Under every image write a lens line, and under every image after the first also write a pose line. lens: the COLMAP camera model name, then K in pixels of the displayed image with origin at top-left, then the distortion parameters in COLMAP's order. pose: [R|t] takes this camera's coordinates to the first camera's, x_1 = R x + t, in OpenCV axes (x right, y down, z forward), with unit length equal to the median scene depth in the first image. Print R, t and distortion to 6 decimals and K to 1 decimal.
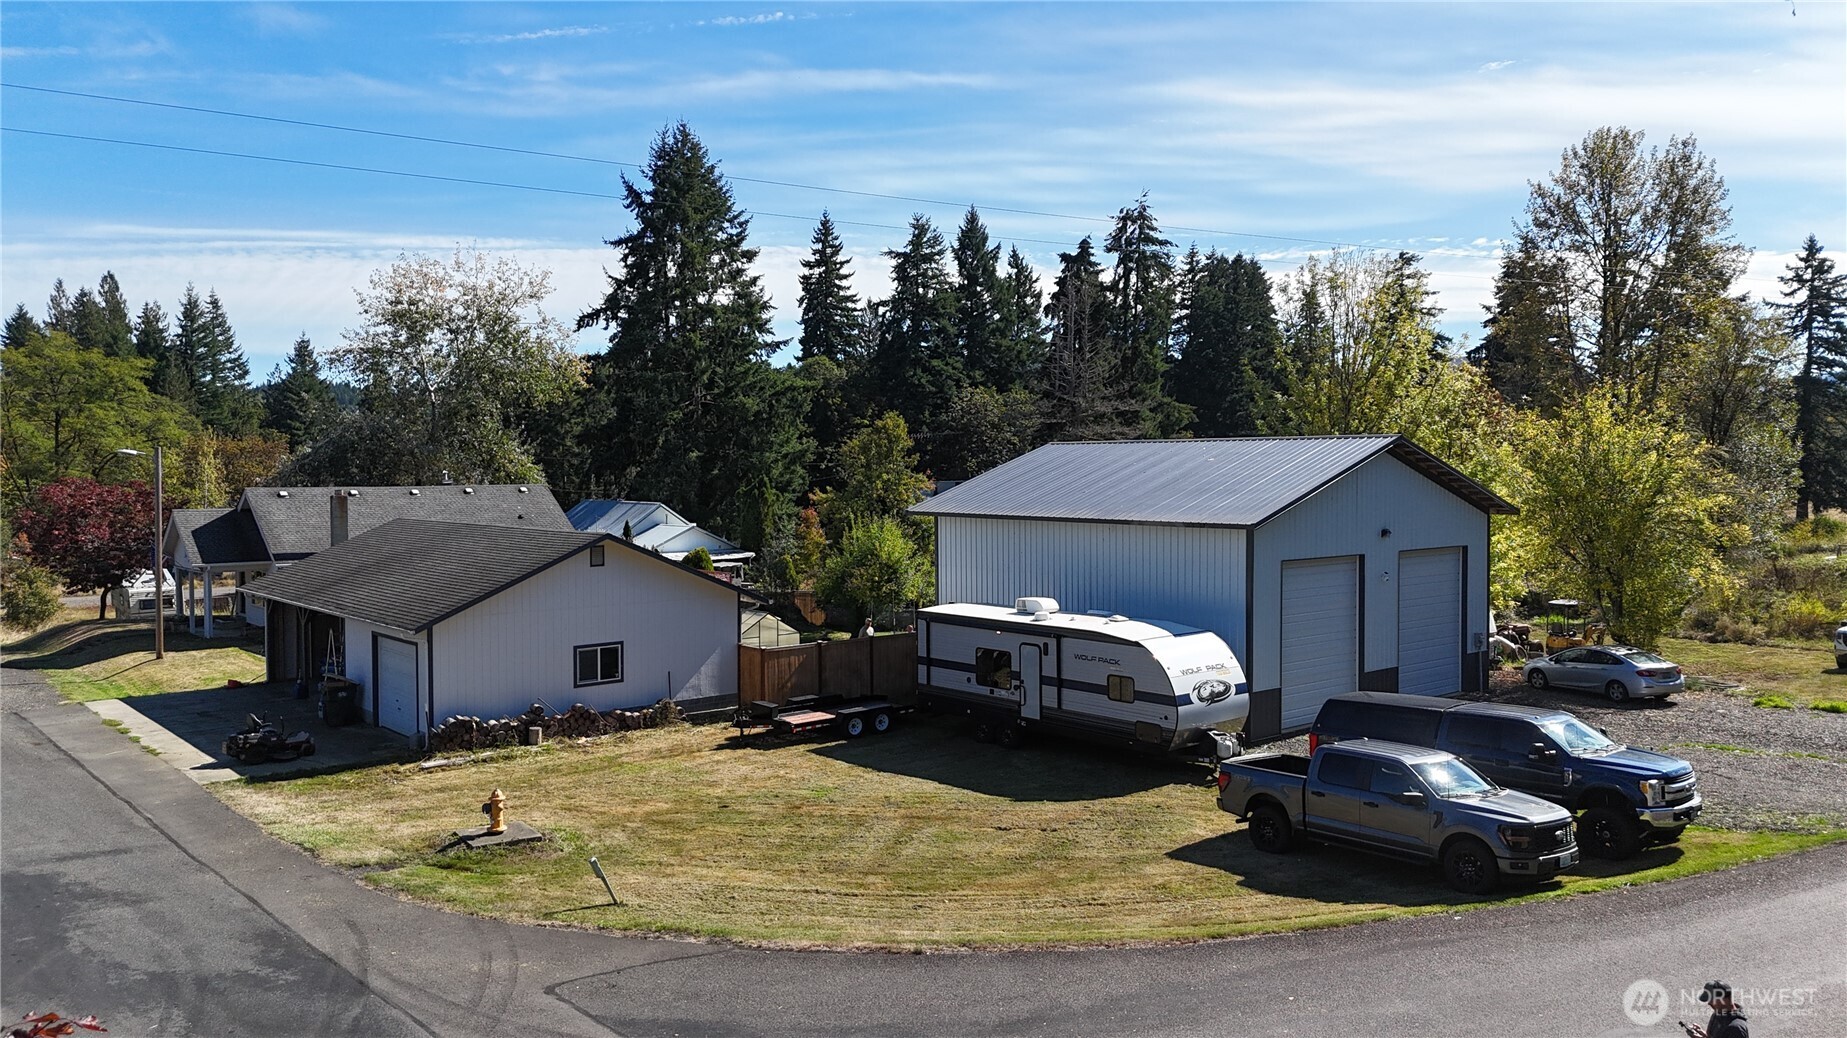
lens RADIAL K [[1353.6, 0, 922.3], [0, 1353.6, 525.7], [0, 0, 1]] dist [0.049397, -0.030671]
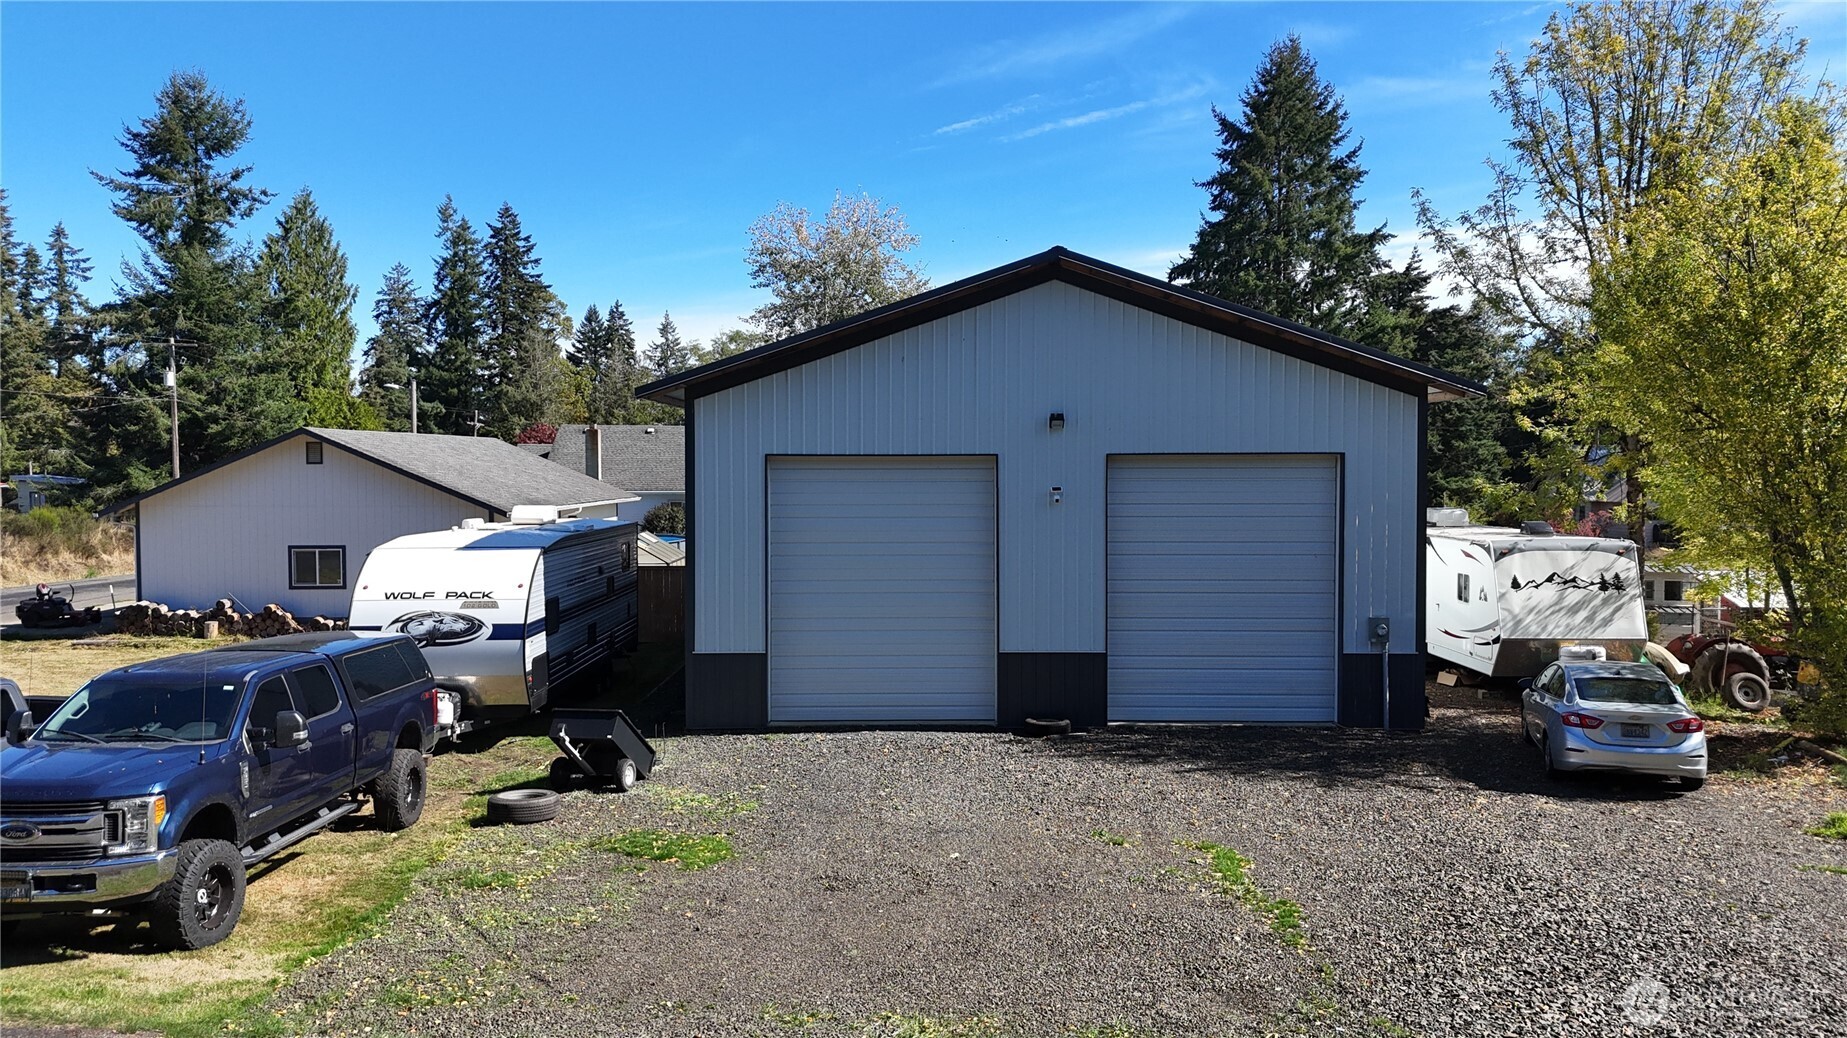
lens RADIAL K [[1353.6, 0, 924.9], [0, 1353.6, 521.7], [0, 0, 1]] dist [0.049397, -0.030671]
pose [[0.768312, 0.031298, -0.639310, 0.700207], [-0.028748, 0.999483, 0.014382, 0.042983], [0.639430, 0.007329, 0.768814, 0.526522]]
